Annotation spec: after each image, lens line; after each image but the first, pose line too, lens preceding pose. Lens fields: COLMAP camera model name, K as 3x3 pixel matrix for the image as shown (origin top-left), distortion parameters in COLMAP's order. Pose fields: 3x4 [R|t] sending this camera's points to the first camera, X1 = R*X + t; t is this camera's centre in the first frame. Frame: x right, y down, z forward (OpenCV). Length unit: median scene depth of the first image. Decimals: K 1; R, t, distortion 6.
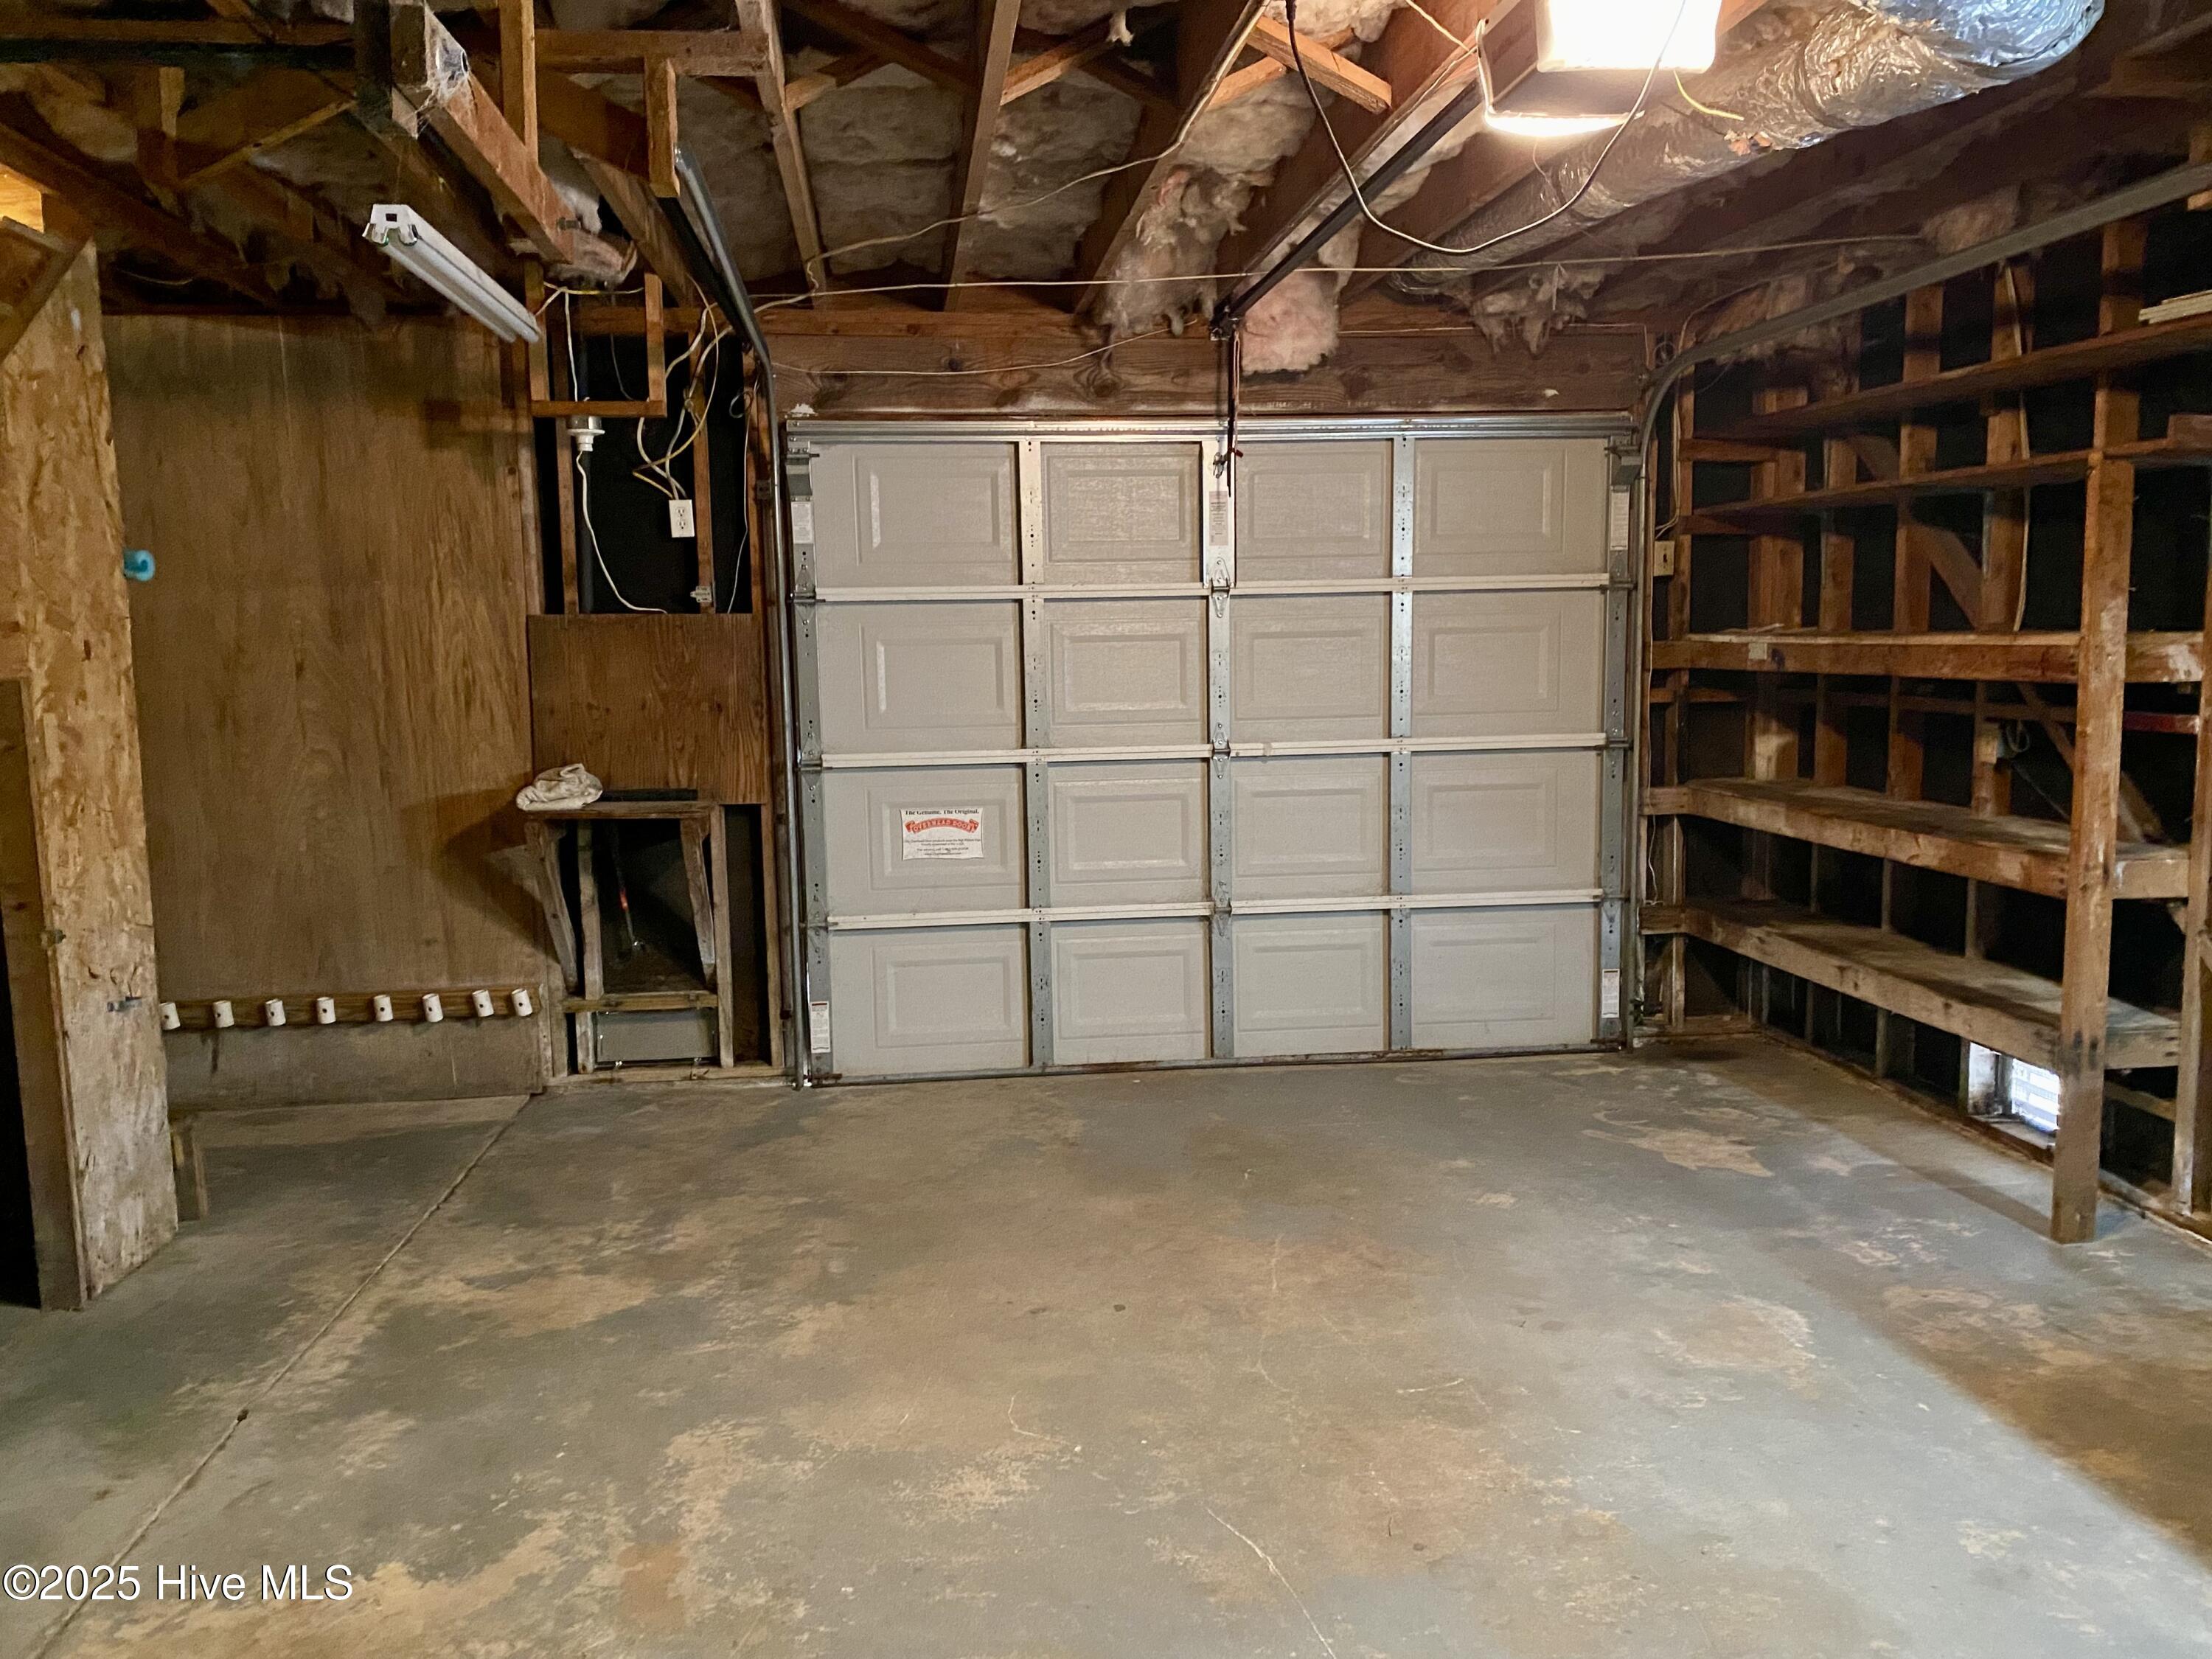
lens RADIAL K [[1742.8, 0, 1106.0], [0, 1742.8, 829.5], [0, 0, 1]] dist [0.095644, -0.107947]
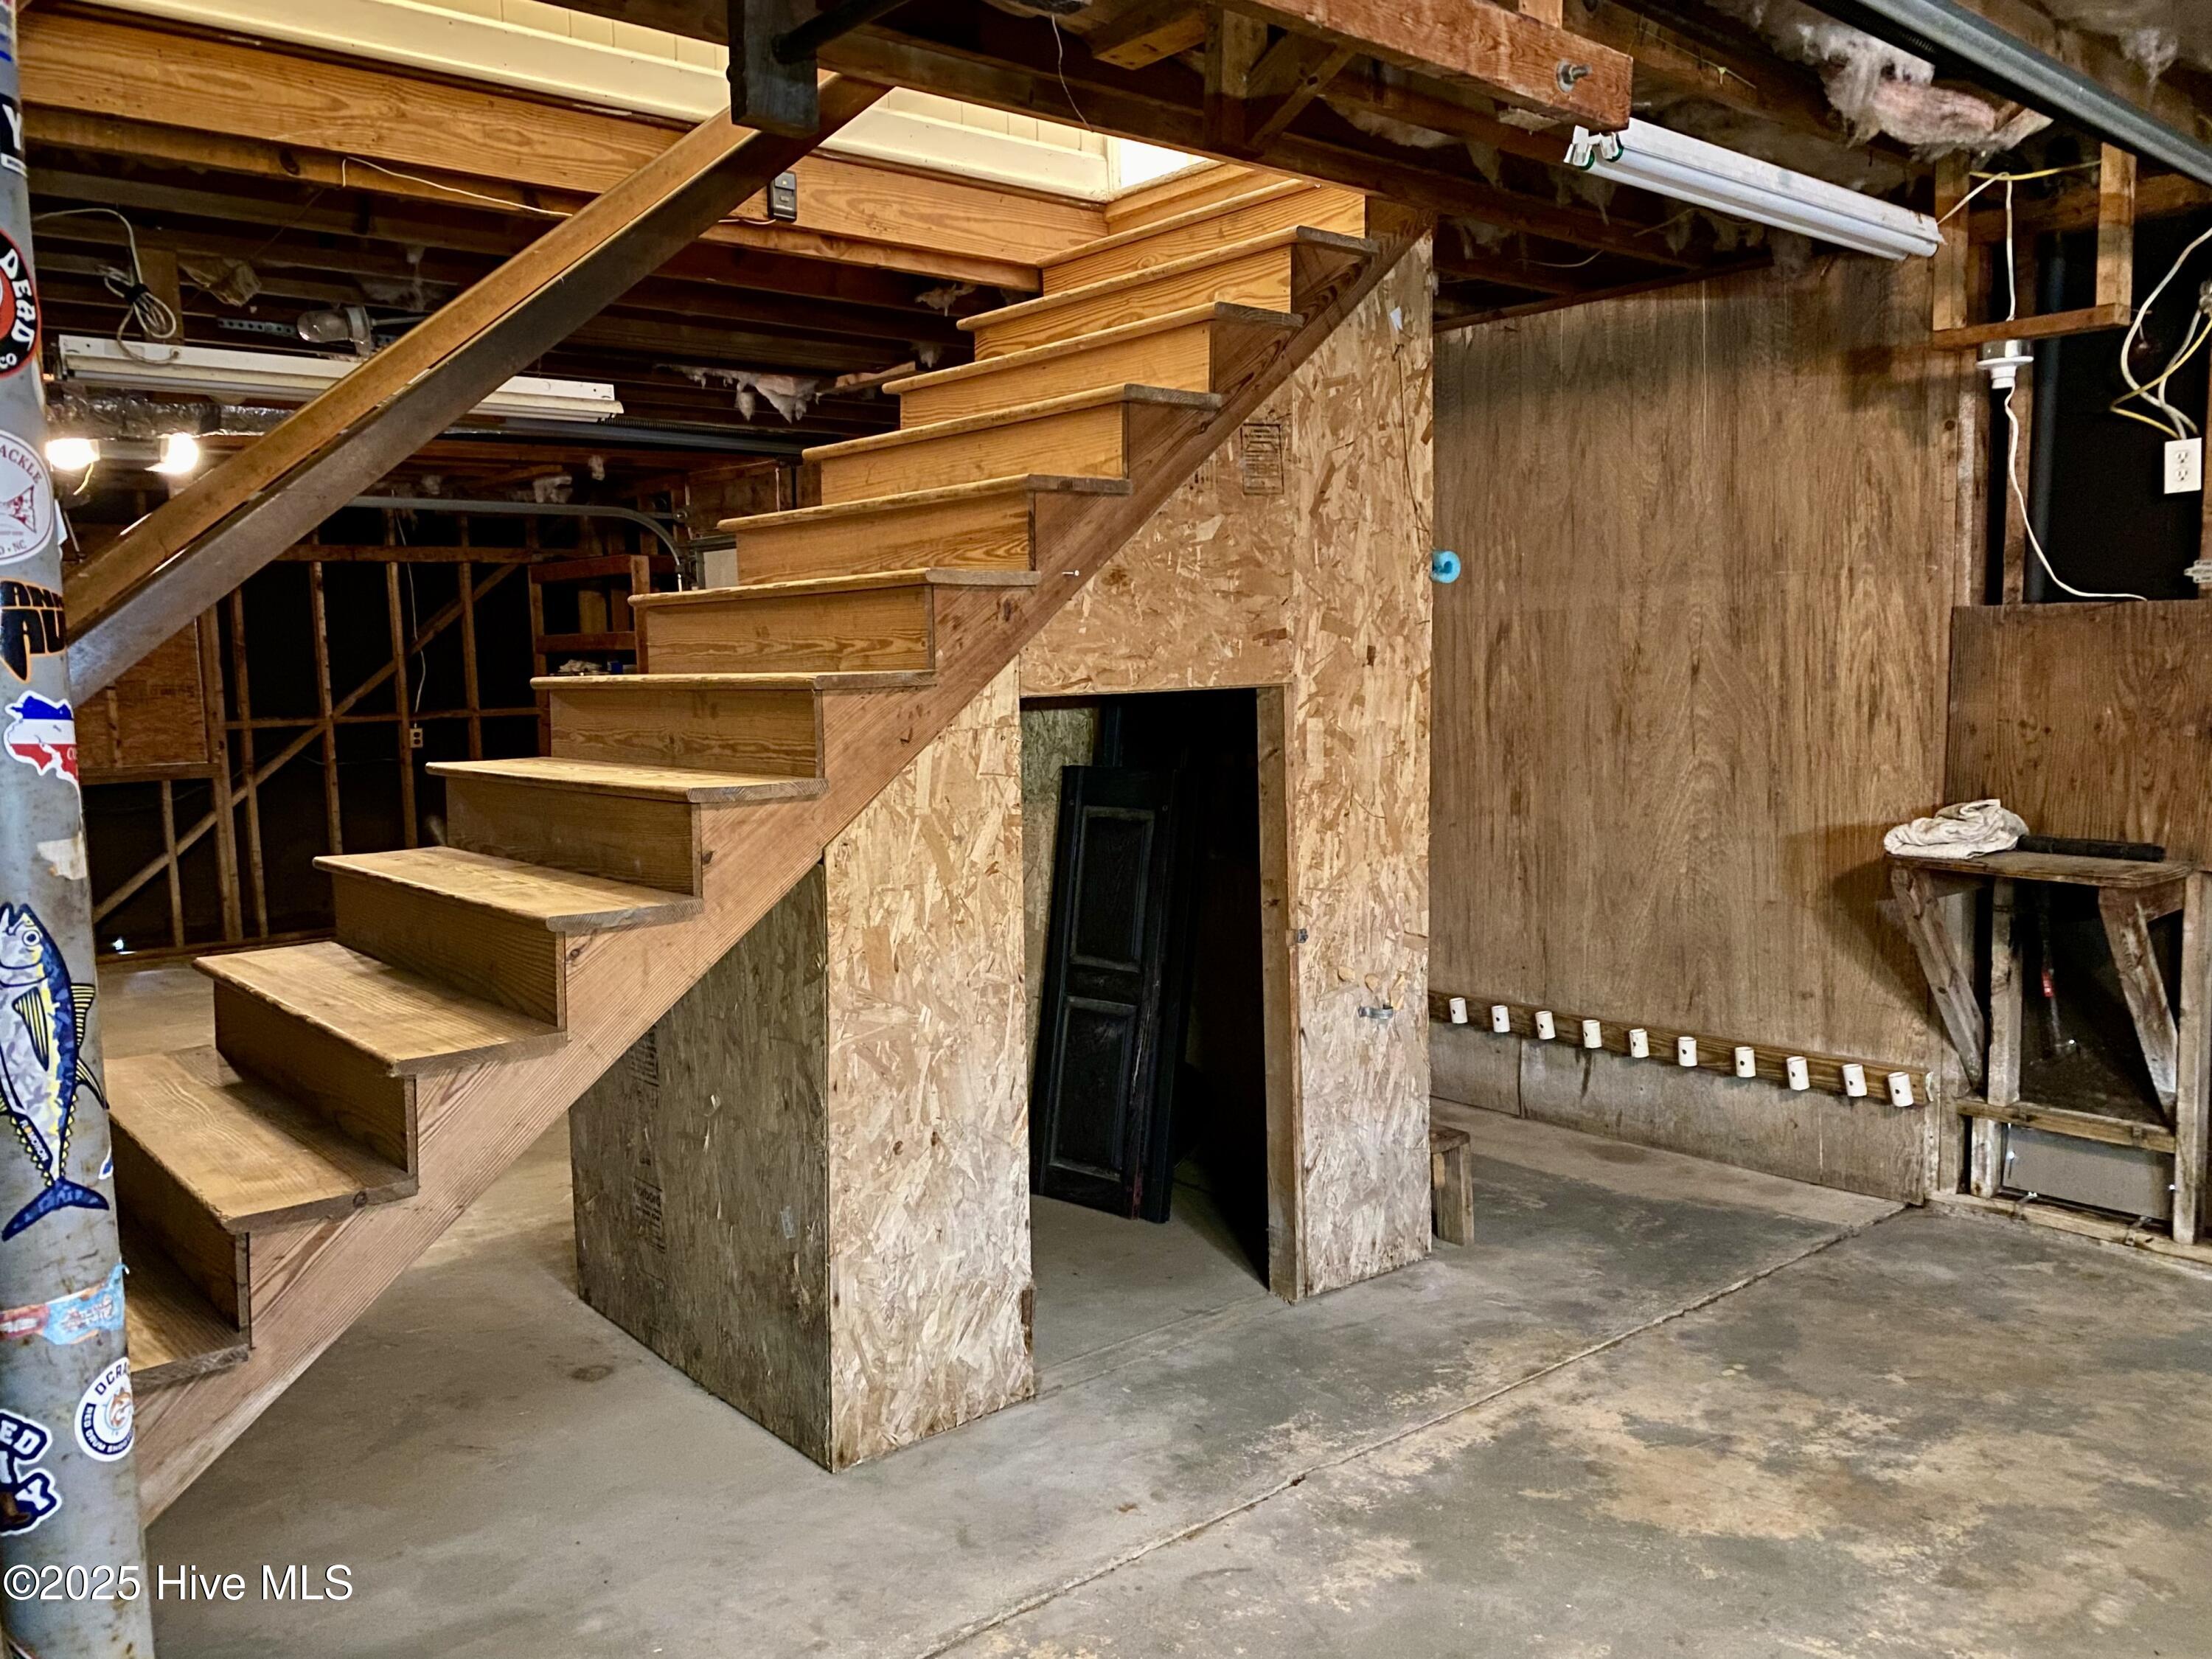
lens RADIAL K [[1742.8, 0, 1106.0], [0, 1742.8, 829.5], [0, 0, 1]] dist [0.095644, -0.107947]
pose [[0.567440, 0.090818, -0.818391, 0.121265], [-0.085823, 0.995009, 0.050911, -0.031873], [0.818930, 0.041348, 0.572403, 0.250840]]
